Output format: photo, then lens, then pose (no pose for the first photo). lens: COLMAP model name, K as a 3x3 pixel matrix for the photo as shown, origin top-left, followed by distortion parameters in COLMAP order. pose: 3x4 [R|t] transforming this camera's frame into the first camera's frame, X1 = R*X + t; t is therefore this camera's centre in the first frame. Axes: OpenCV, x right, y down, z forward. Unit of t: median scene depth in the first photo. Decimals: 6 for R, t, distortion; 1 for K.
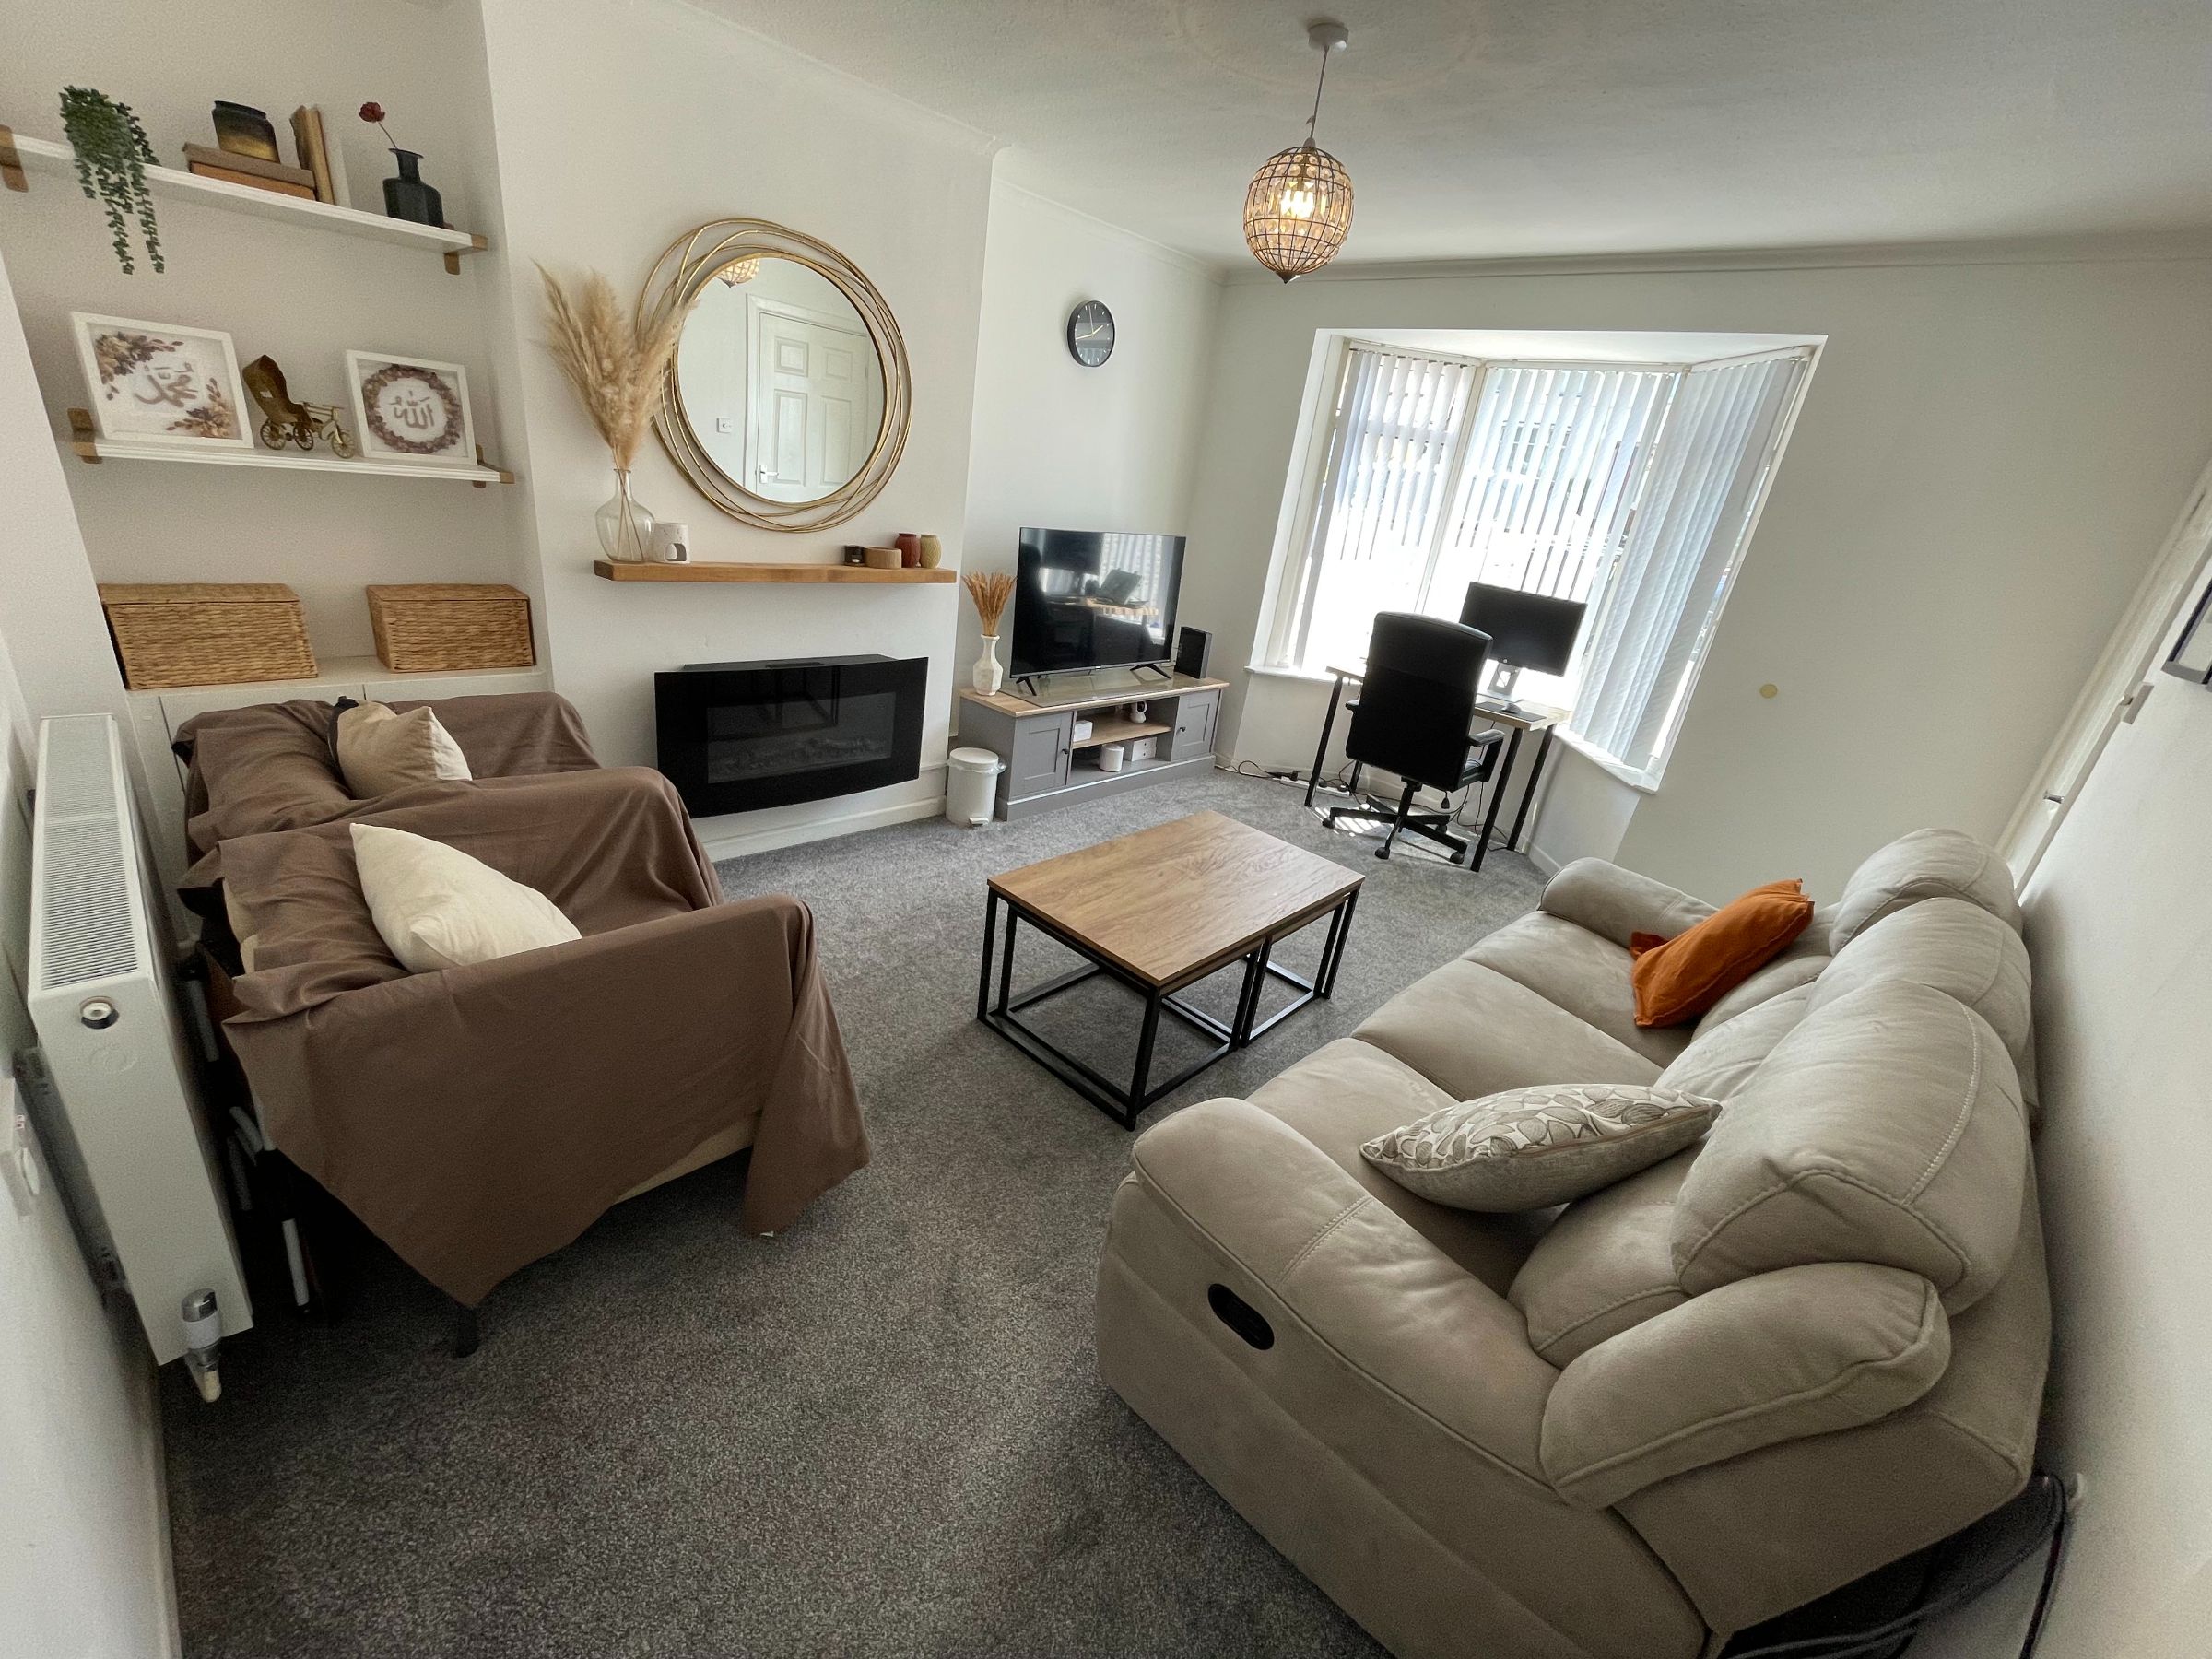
lens RADIAL K [[899.6, 0, 1112.4], [0, 899.6, 826.0], [0, 0, 1]] dist [-0.001458, 0.000549]
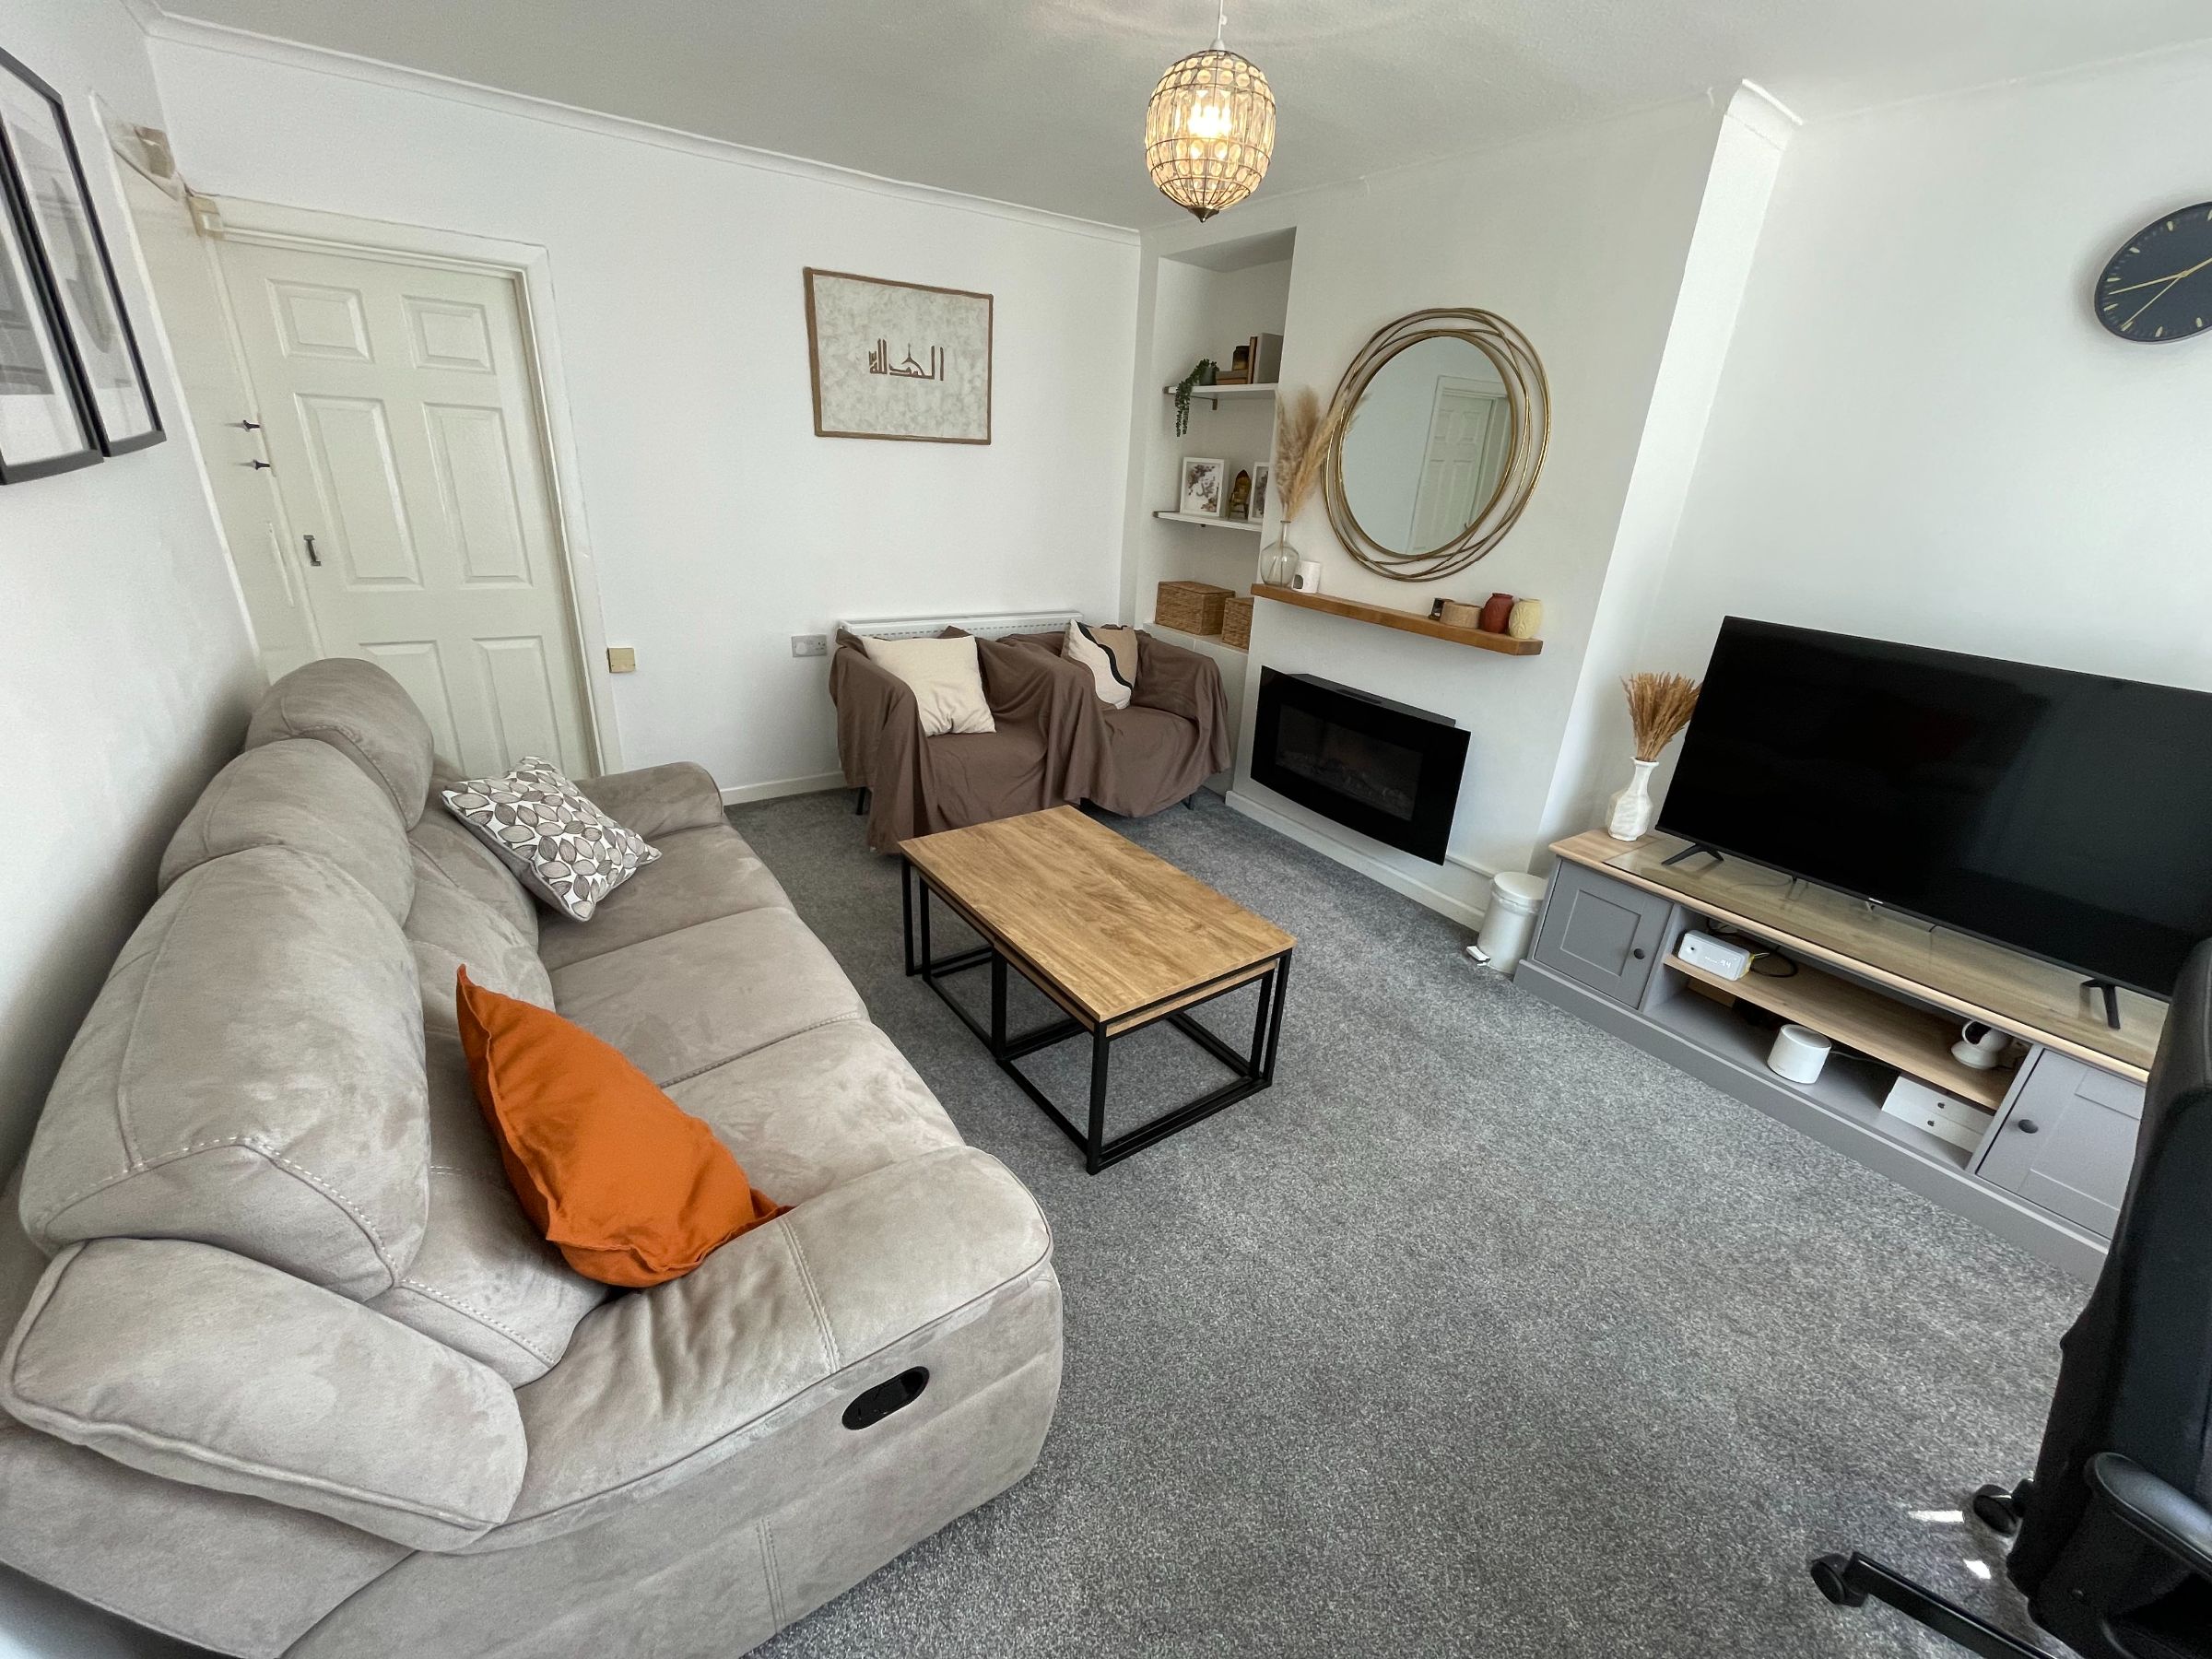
lens RADIAL K [[899.6, 0, 1112.4], [0, 899.6, 826.0], [0, 0, 1]] dist [-0.001458, 0.000549]
pose [[-0.172159, 0.247809, -0.953390, 0.820193], [-0.448686, 0.841886, 0.299849, -0.250157], [0.876950, 0.479394, -0.033750, 0.879083]]
